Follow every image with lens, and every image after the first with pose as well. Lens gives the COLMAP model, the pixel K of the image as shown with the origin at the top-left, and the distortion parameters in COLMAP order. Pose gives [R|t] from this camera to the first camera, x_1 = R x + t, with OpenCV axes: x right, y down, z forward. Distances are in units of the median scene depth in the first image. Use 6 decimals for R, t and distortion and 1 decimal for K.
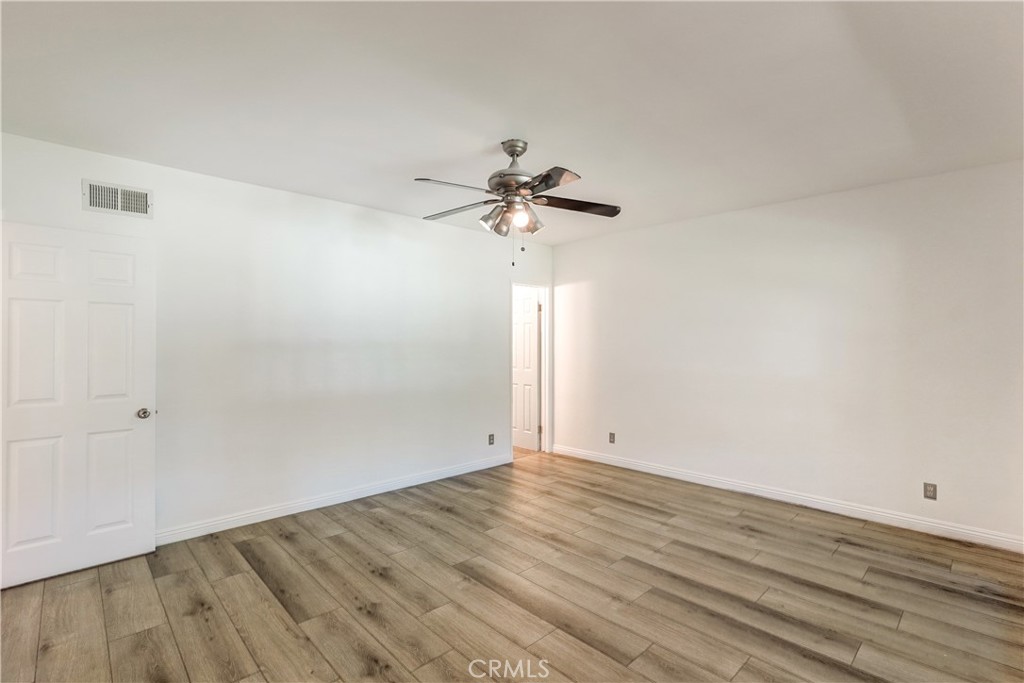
lens RADIAL K [[471.7, 0, 513.1], [0, 471.7, 377.5], [0, 0, 1]] dist [-0.014488, 0.000259]
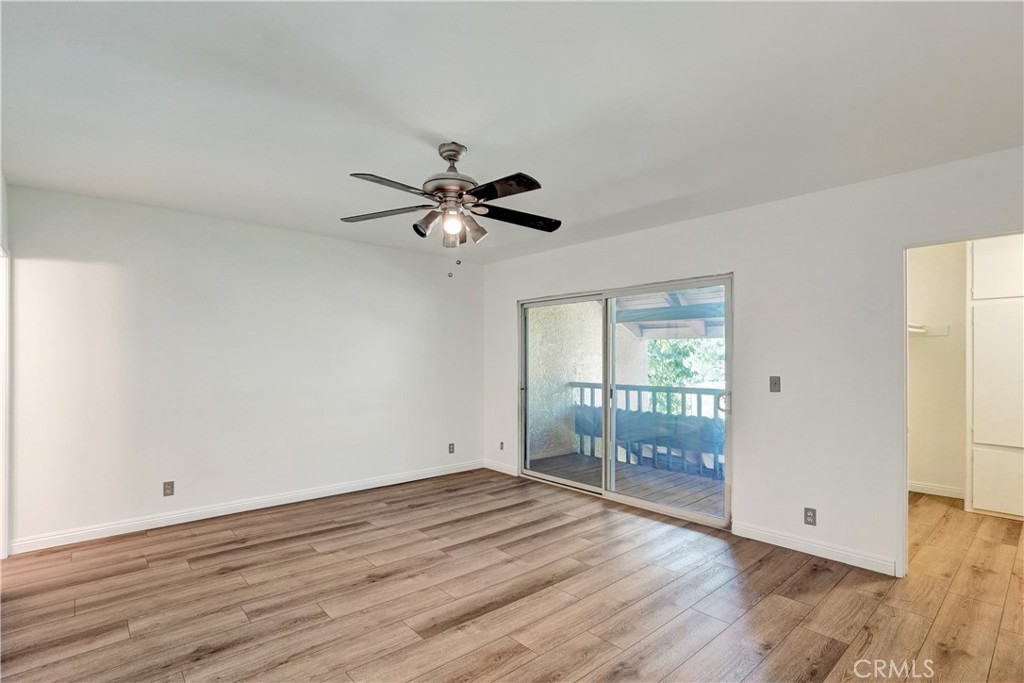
lens RADIAL K [[505.0, 0, 511.4], [0, 505.0, 363.5], [0, 0, 1]] dist [0.001064, 0.000453]
pose [[0.015237, -0.001593, 0.999883, -0.823086], [0.066410, 0.997792, 0.000577, -0.034982], [-0.997676, 0.066393, 0.015309, 0.703113]]
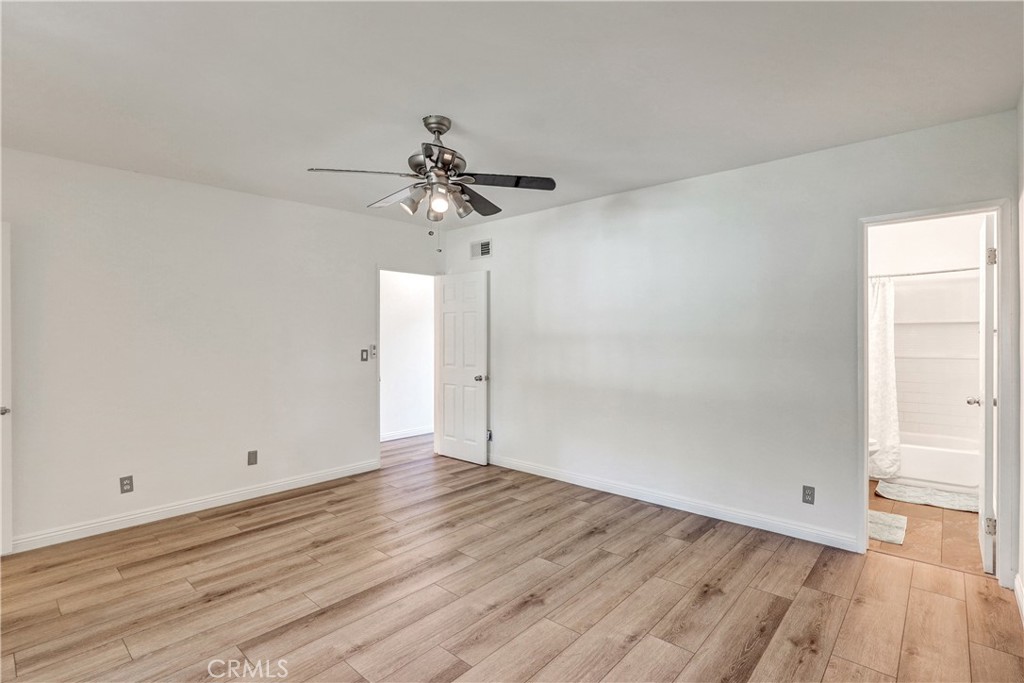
lens RADIAL K [[482.6, 0, 515.8], [0, 482.6, 331.2], [0, 0, 1]] dist [-0.000877, 0.000104]
pose [[0.084420, -0.005916, -0.996413, 0.803729], [-0.064239, 0.997870, -0.011367, -0.062620], [0.994357, 0.064968, 0.083860, 0.871694]]
